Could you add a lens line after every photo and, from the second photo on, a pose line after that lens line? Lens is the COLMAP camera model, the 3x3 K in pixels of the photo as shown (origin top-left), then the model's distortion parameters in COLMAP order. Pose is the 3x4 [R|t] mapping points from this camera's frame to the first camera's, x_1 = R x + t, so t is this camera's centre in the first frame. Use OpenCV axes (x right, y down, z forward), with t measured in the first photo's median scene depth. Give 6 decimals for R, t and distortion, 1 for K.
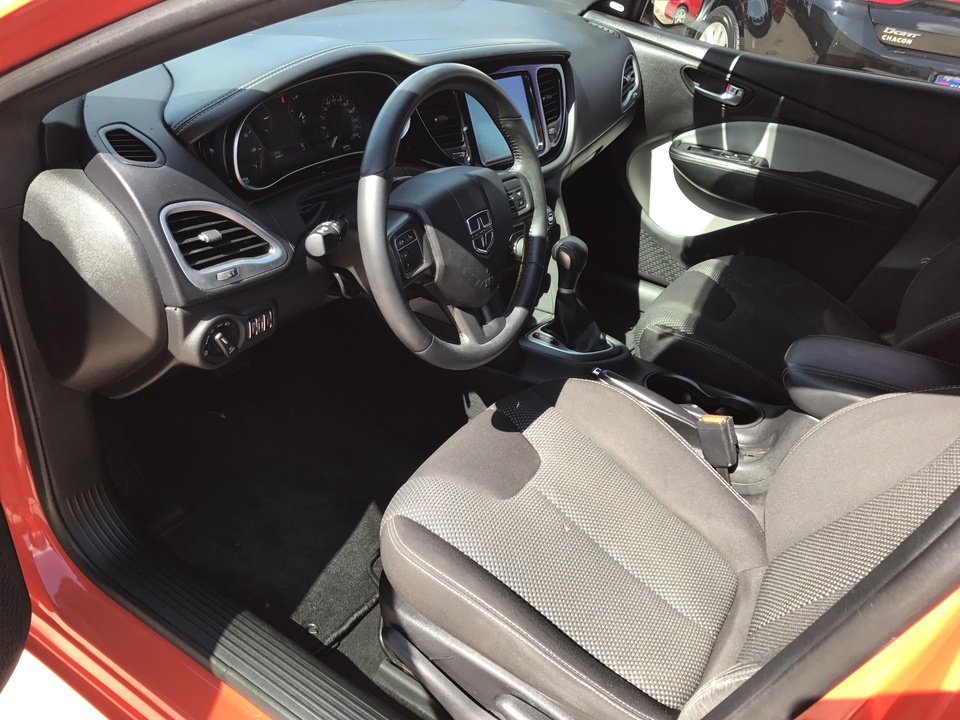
lens RADIAL K [[784.7, 0, 480.7], [0, 784.7, 358.5], [0, 0, 1]] dist [0.047334, -0.062167]
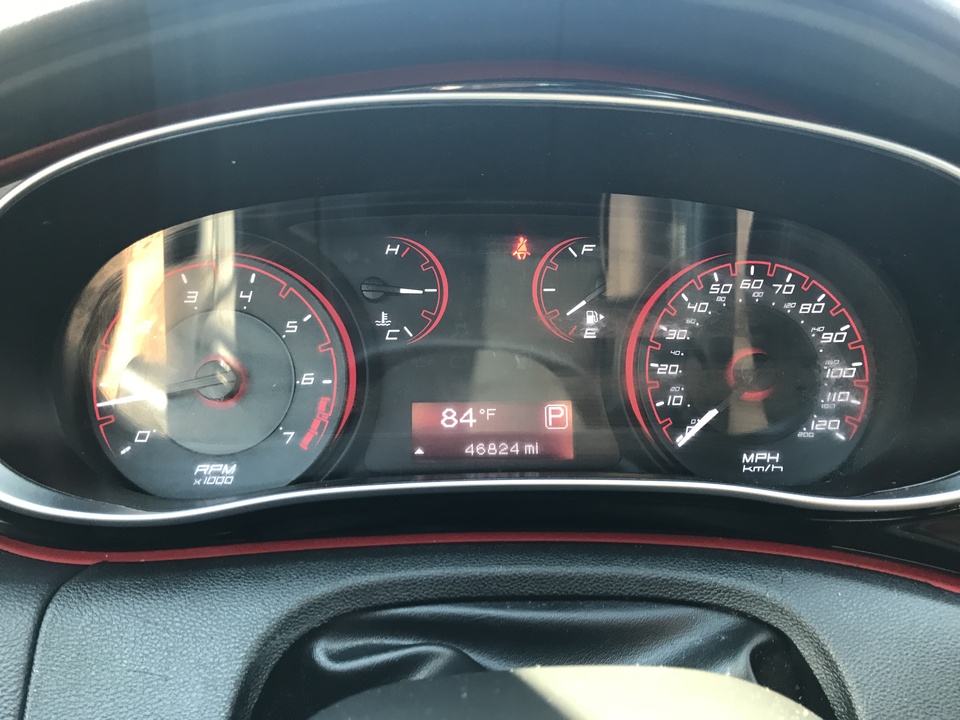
lens RADIAL K [[784.7, 0, 481.3], [0, 784.7, 360.0], [0, 0, 1]] dist [0.047334, -0.062167]
pose [[0.592558, 0.125729, -0.795655, -0.025612], [-0.394743, 0.906338, -0.150763, -0.229576], [0.702177, 0.403415, 0.586689, 0.795395]]
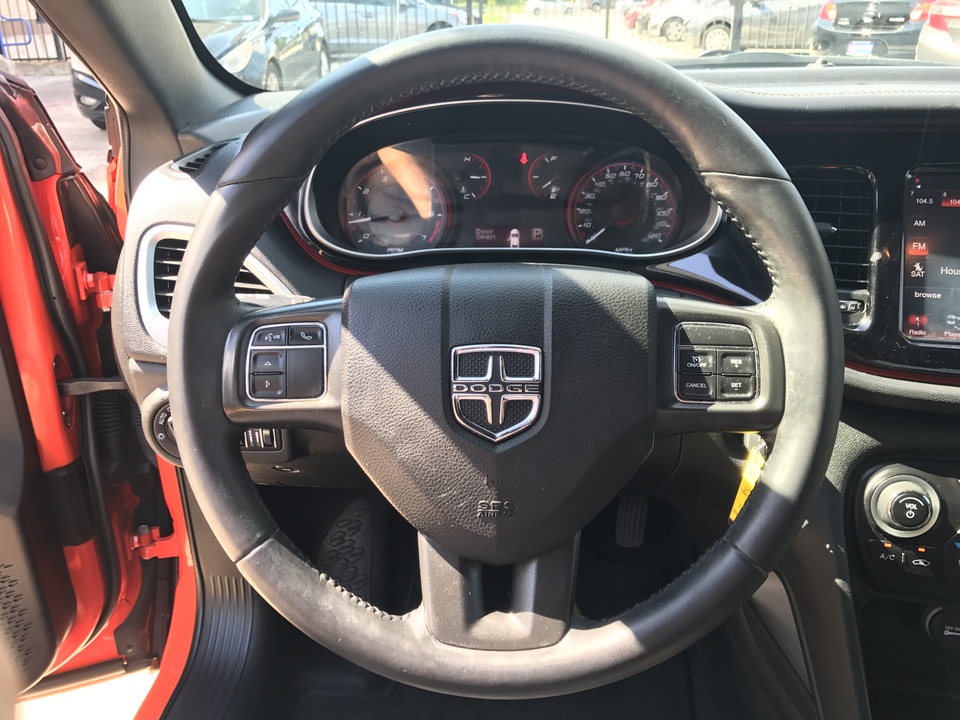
lens RADIAL K [[784.7, 0, 475.8], [0, 784.7, 359.2], [0, 0, 1]] dist [0.047334, -0.062167]
pose [[0.467808, 0.201398, -0.860578, 0.307562], [-0.427762, 0.903646, -0.021053, -0.139333], [0.773418, 0.377972, 0.508883, 0.664561]]
